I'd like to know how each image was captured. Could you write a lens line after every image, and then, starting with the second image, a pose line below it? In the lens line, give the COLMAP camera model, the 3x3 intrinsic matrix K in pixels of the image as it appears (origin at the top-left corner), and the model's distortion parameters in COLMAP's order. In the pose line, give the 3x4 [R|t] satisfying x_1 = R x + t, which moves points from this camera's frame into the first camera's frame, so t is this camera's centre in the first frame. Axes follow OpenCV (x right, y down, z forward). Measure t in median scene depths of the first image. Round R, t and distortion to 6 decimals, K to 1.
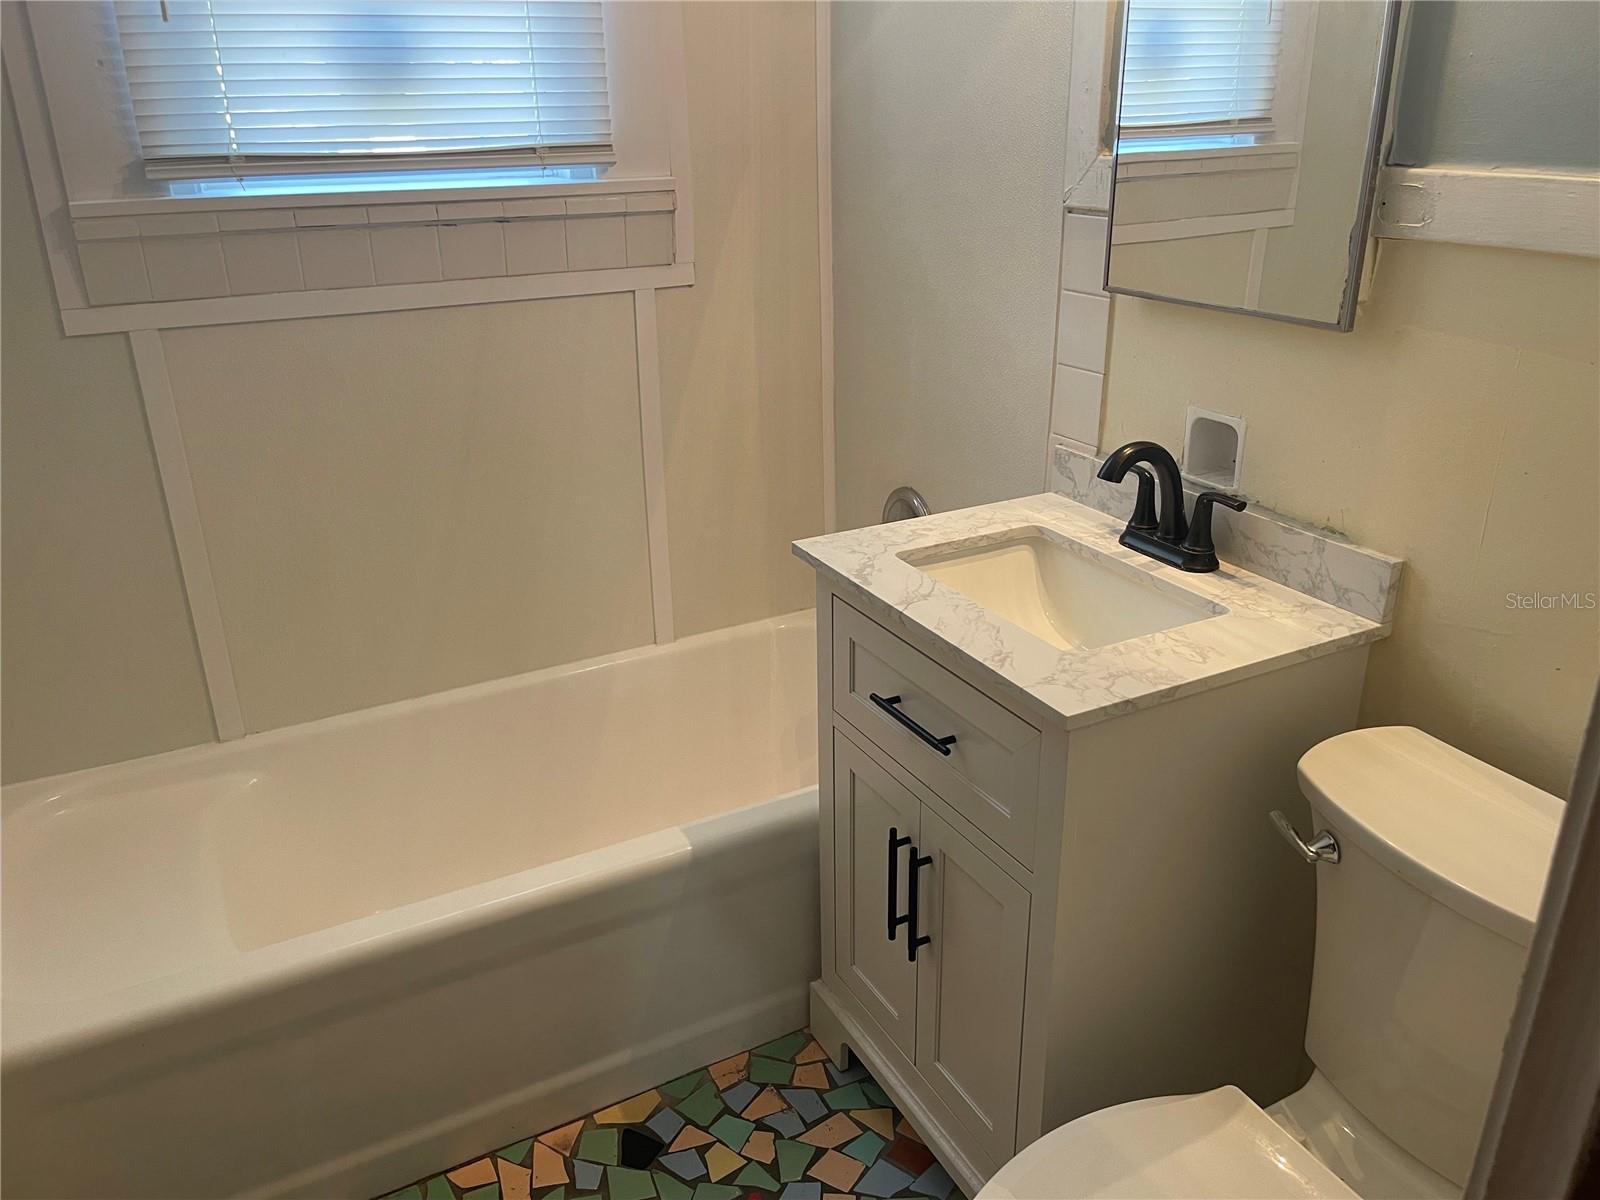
lens RADIAL K [[1217.9, 0, 801.9], [0, 1217.9, 593.0], [0, 0, 1]] dist [0.089159, -0.110900]
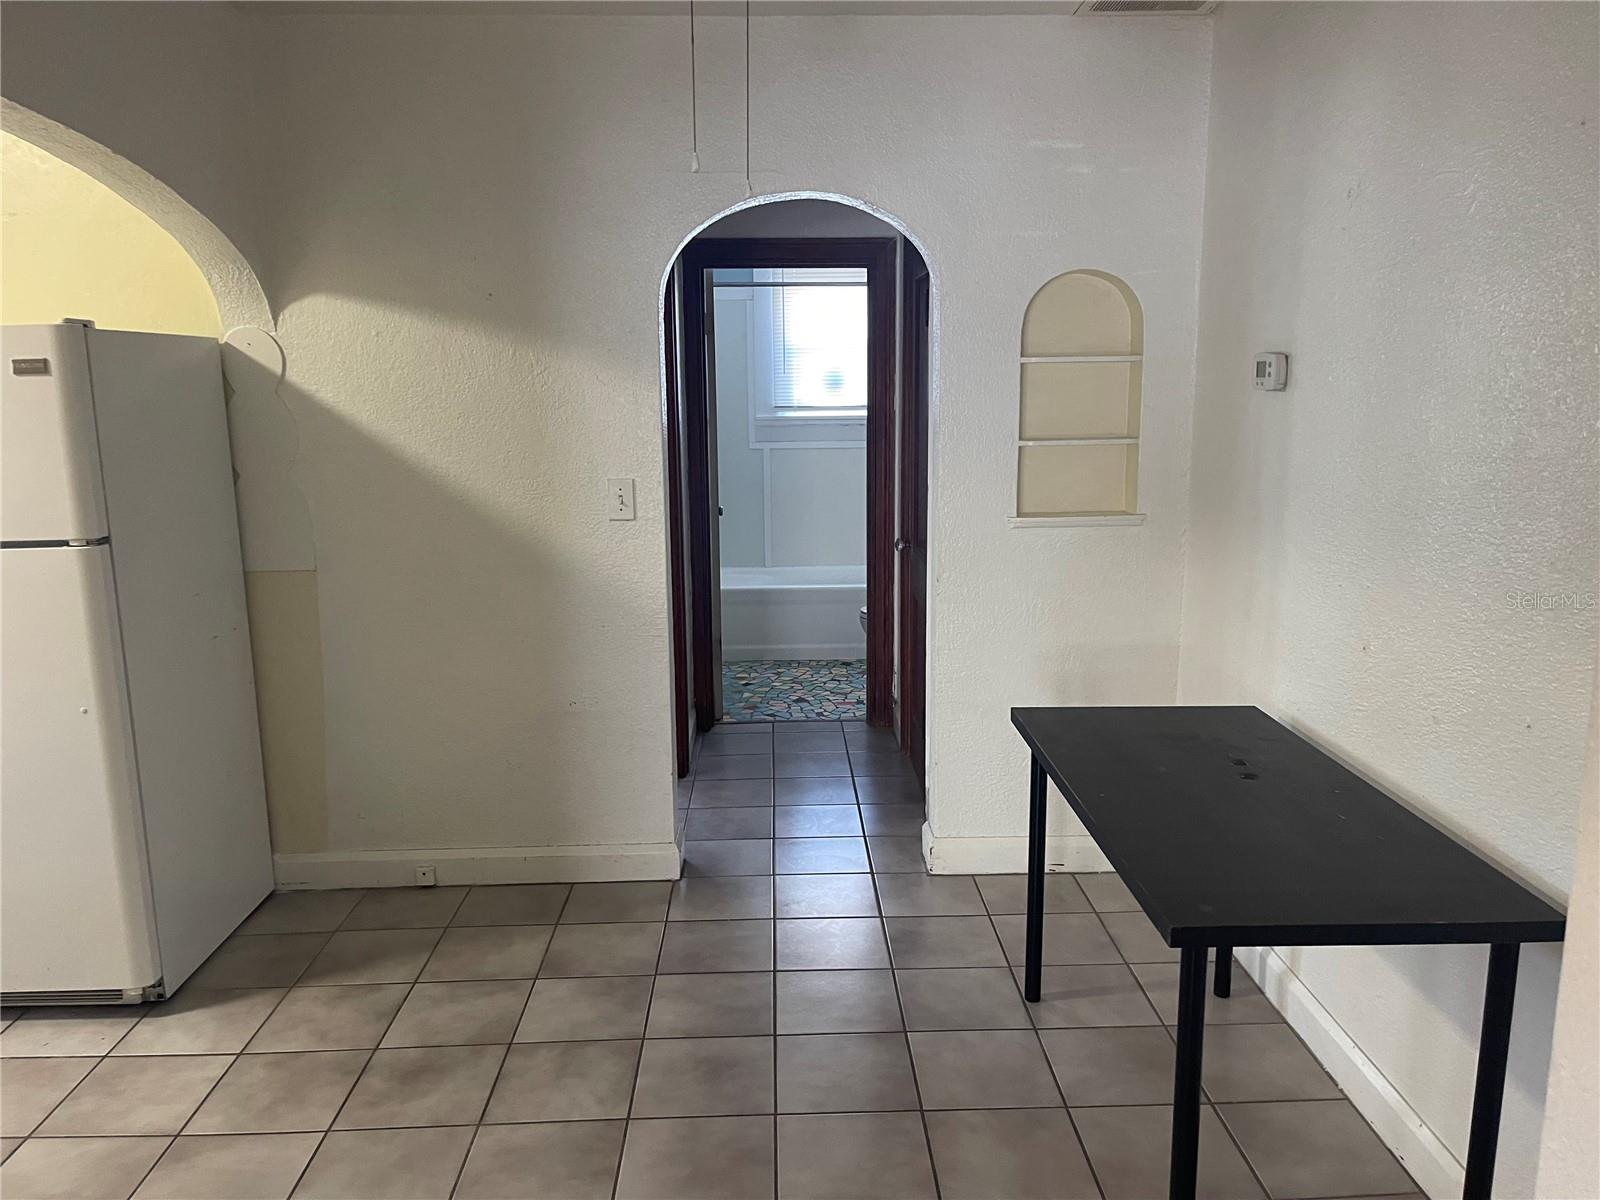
lens RADIAL K [[1217.9, 0, 801.9], [0, 1217.9, 593.0], [0, 0, 1]] dist [0.089159, -0.110900]
pose [[0.898807, 0.097103, -0.427455, 1.261535], [-0.170388, 0.975864, -0.136590, 0.742815], [0.403875, 0.195601, 0.893658, -2.307790]]
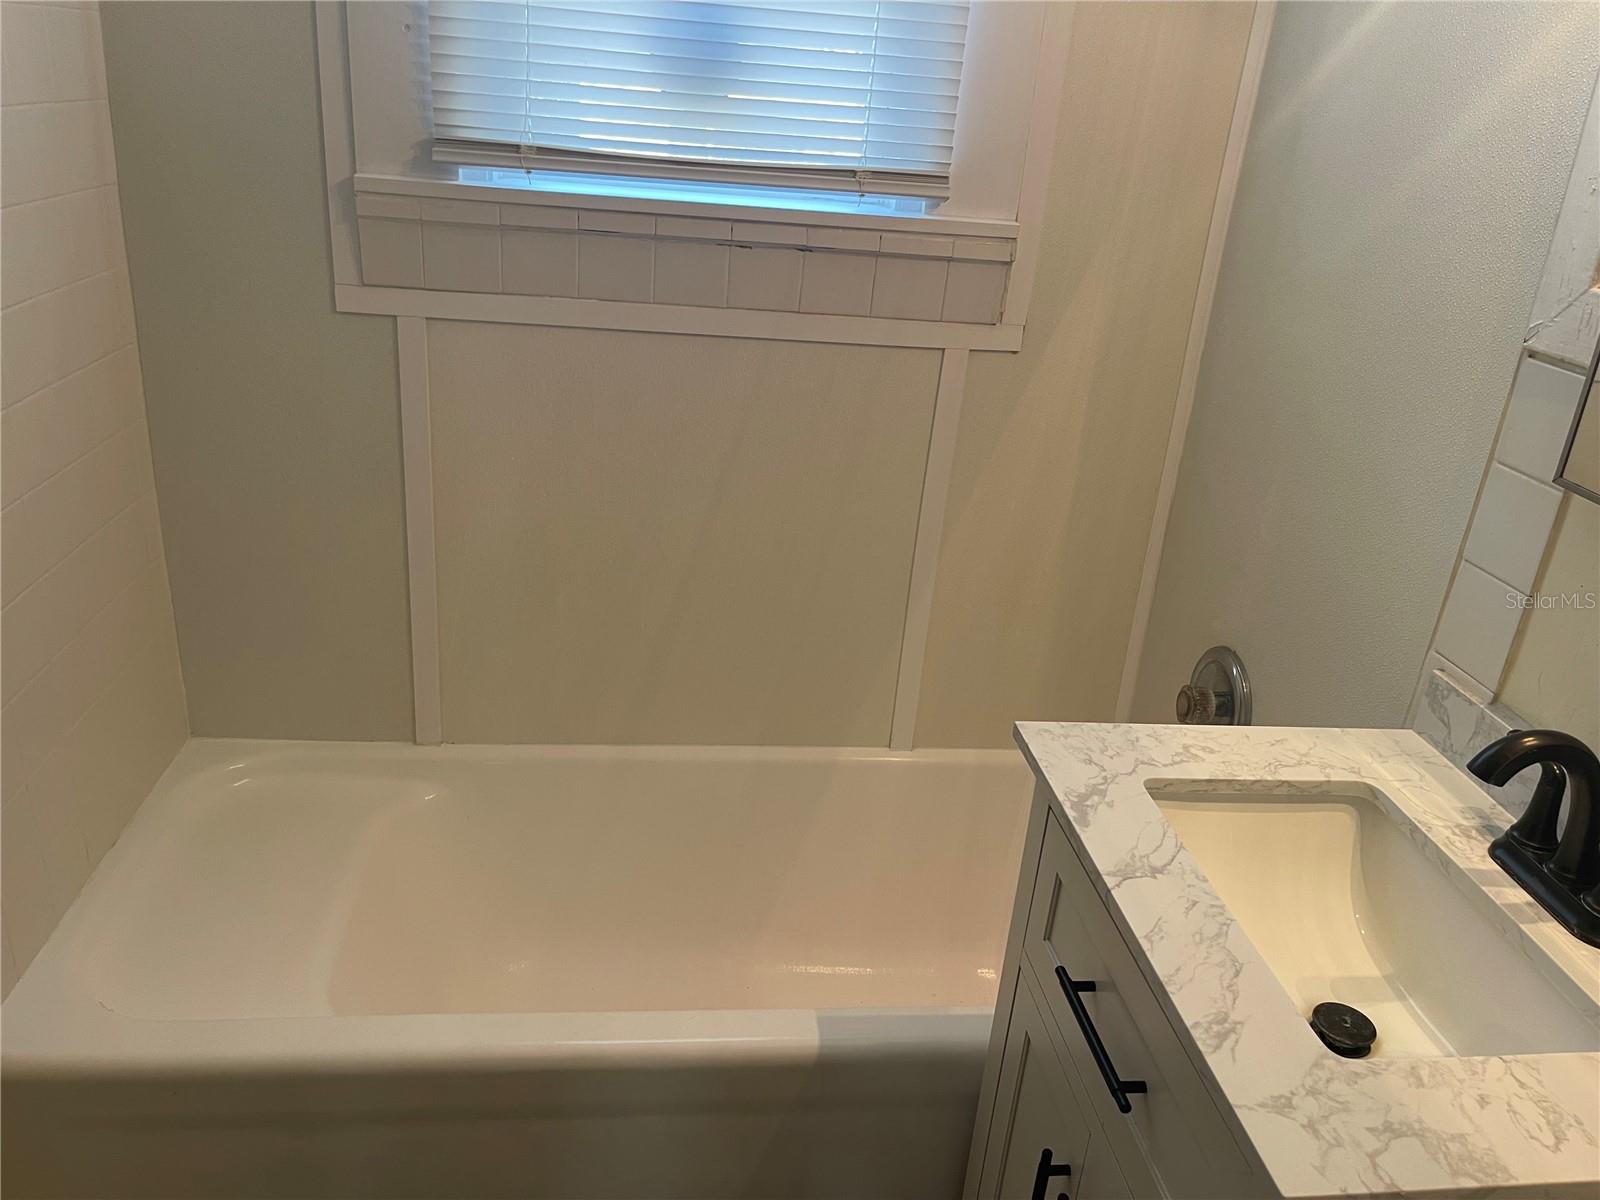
lens RADIAL K [[1213.2, 0, 787.3], [0, 1213.2, 599.4], [0, 0, 1]] dist [0.048532, -0.077048]
pose [[0.924903, 0.225806, -0.305885, 0.070428], [-0.224147, 0.973691, 0.041030, -0.108654], [0.307102, 0.030615, 0.951184, 0.217634]]
